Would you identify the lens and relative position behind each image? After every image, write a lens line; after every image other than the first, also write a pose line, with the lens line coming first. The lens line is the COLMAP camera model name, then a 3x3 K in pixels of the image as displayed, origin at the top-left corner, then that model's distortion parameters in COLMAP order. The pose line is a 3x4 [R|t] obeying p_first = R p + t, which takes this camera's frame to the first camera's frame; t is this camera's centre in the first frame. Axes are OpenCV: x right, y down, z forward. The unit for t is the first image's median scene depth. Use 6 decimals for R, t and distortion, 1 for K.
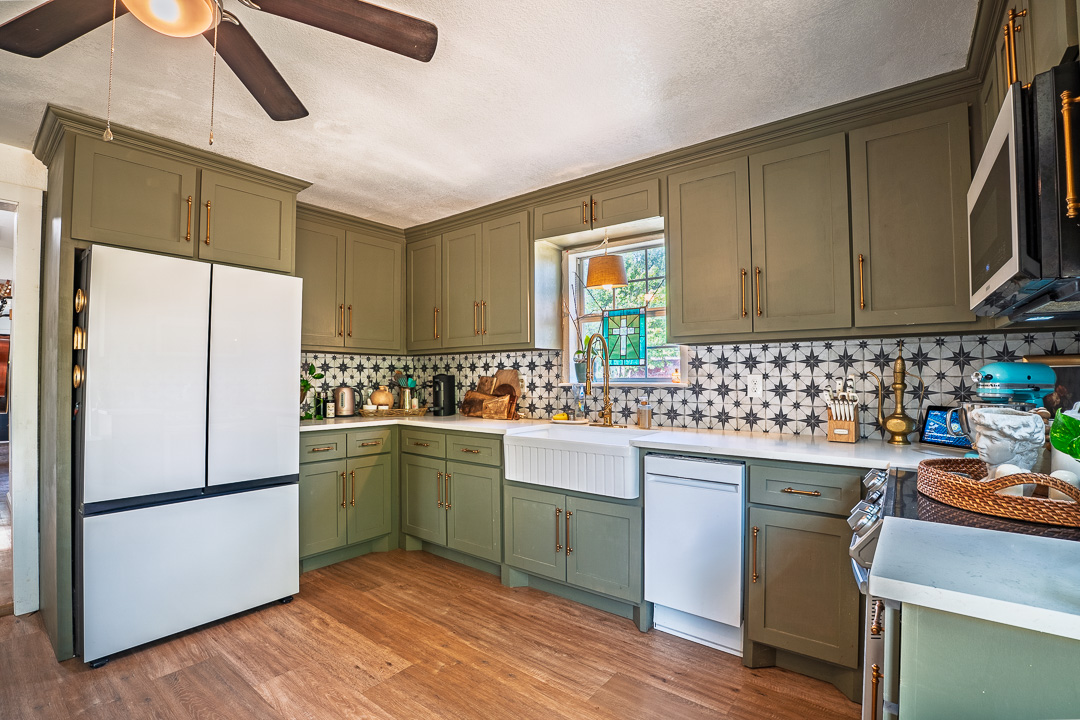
lens RADIAL K [[490.9, 0, 541.5], [0, 490.9, 367.4], [0, 0, 1]] dist [-0.053735, 0.000165]
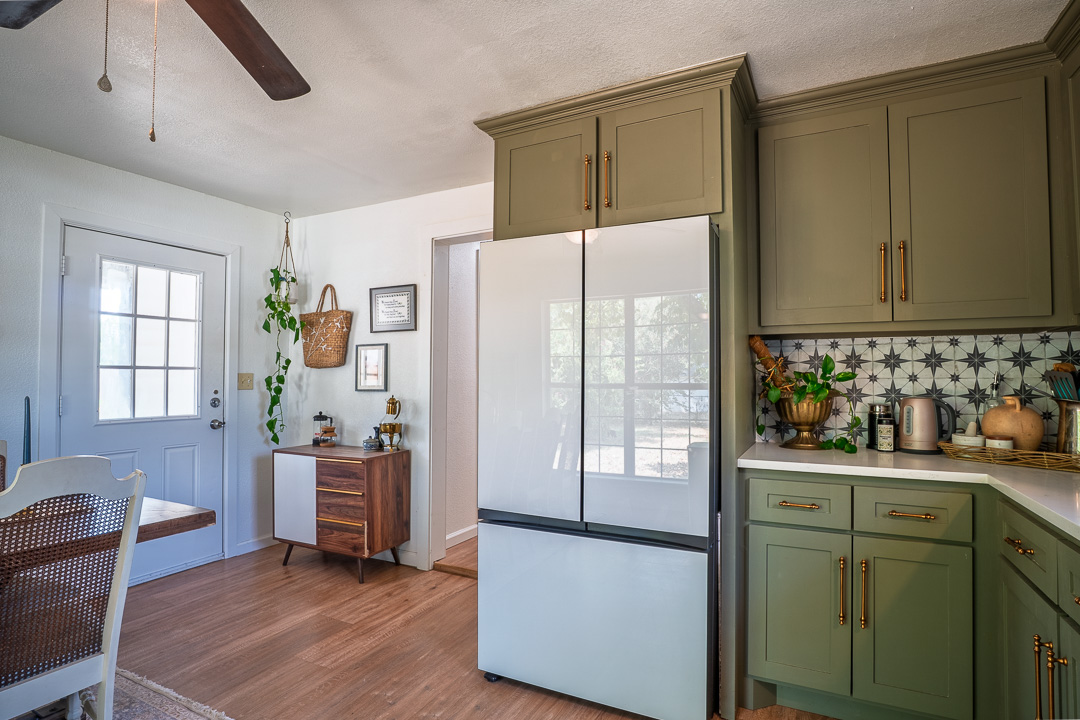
lens RADIAL K [[552.2, 0, 537.6], [0, 552.2, 364.9], [0, 0, 1]] dist [-0.055225, 0.019438]
pose [[0.179668, -0.026897, -0.983360, 0.117183], [0.019401, 0.999529, -0.023794, 0.013261], [0.983536, -0.014804, 0.180105, 0.566072]]
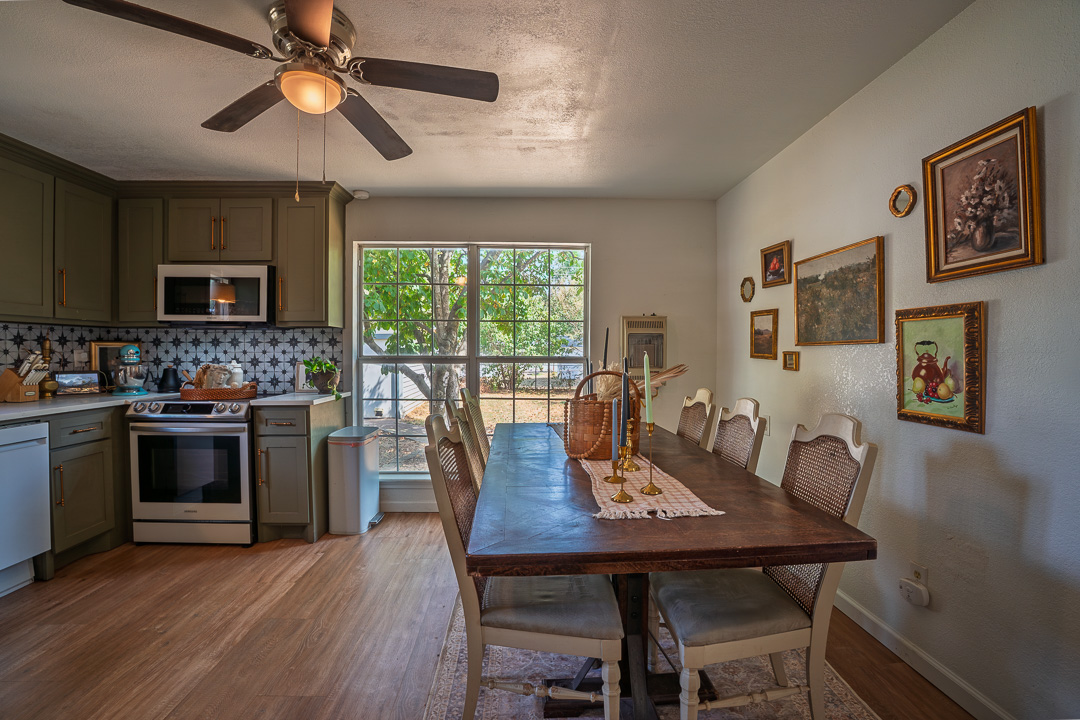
lens RADIAL K [[486.8, 0, 538.3], [0, 486.8, 365.2], [0, 0, 1]] dist [-0.058345, 0.012423]
pose [[-0.636951, -0.024656, 0.770510, -0.864500], [-0.016422, 0.999696, 0.018414, 0.005558], [-0.770729, -0.000925, -0.637162, 0.499143]]
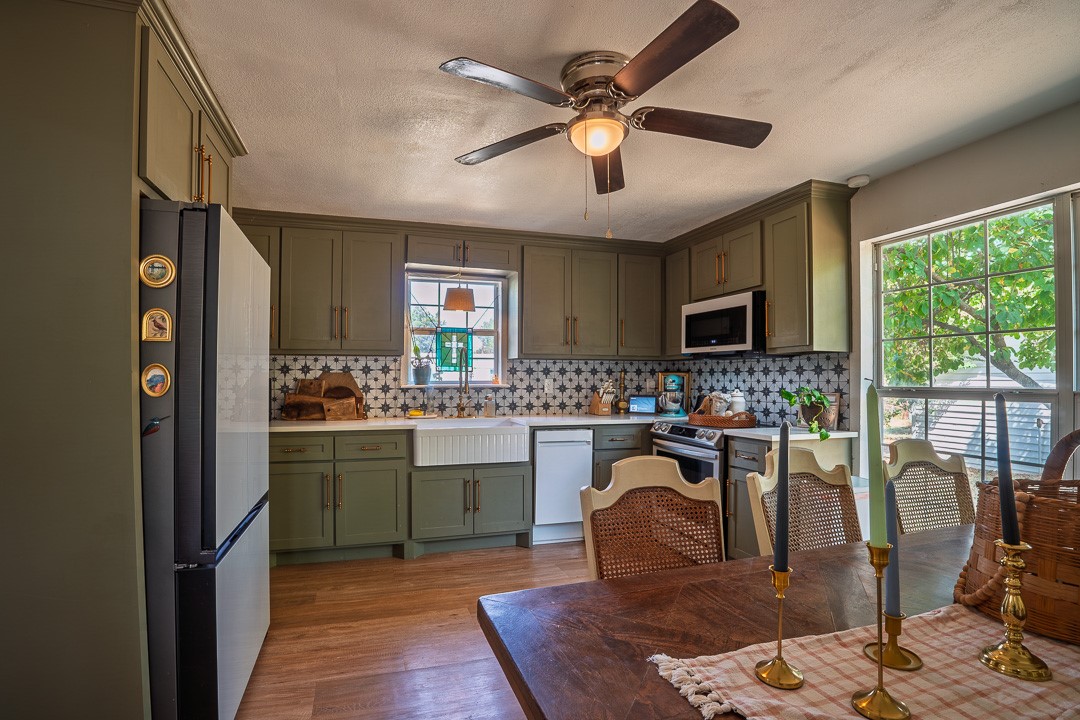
lens RADIAL K [[505.6, 0, 512.4], [0, 505.6, 372.3], [0, 0, 1]] dist [-0.061192, 0.018728]
pose [[0.587669, 0.012994, 0.808997, -0.824022], [-0.018499, 0.999825, -0.002621, -0.000603], [-0.808890, -0.013425, 0.587807, 0.088766]]
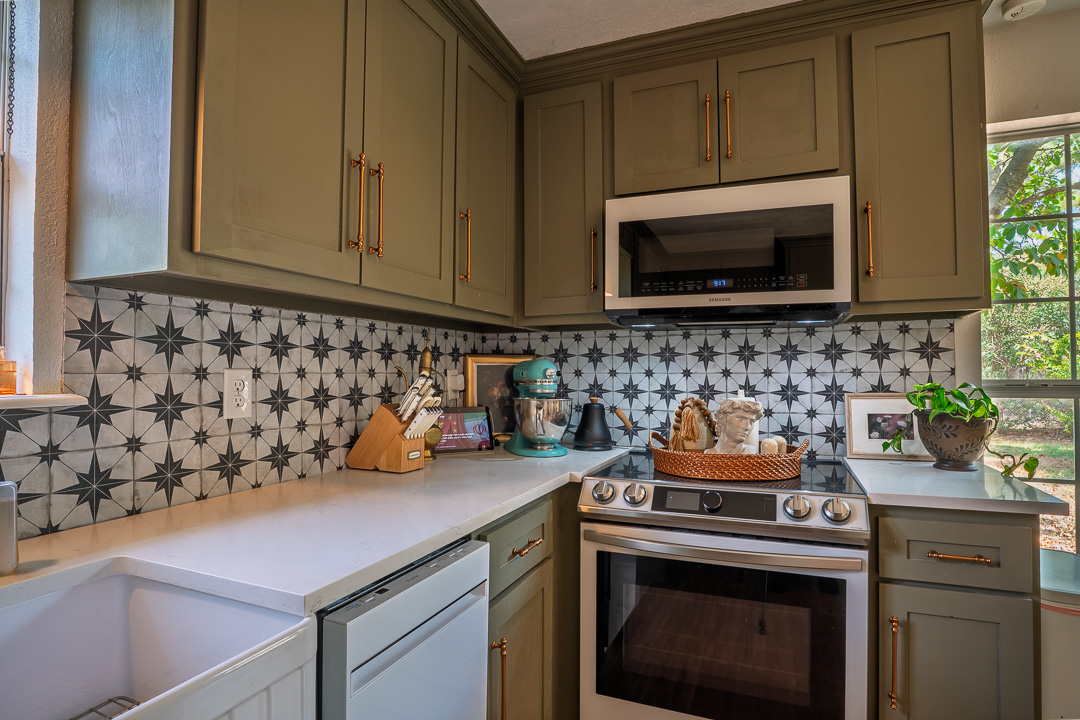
lens RADIAL K [[552.2, 0, 537.6], [0, 552.2, 364.9], [0, 0, 1]] dist [-0.055225, 0.019438]
pose [[-0.253401, 0.014772, 0.967248, -0.116740], [-0.014770, 0.999708, -0.019137, 0.013150], [-0.967249, -0.019135, -0.253109, 0.706081]]
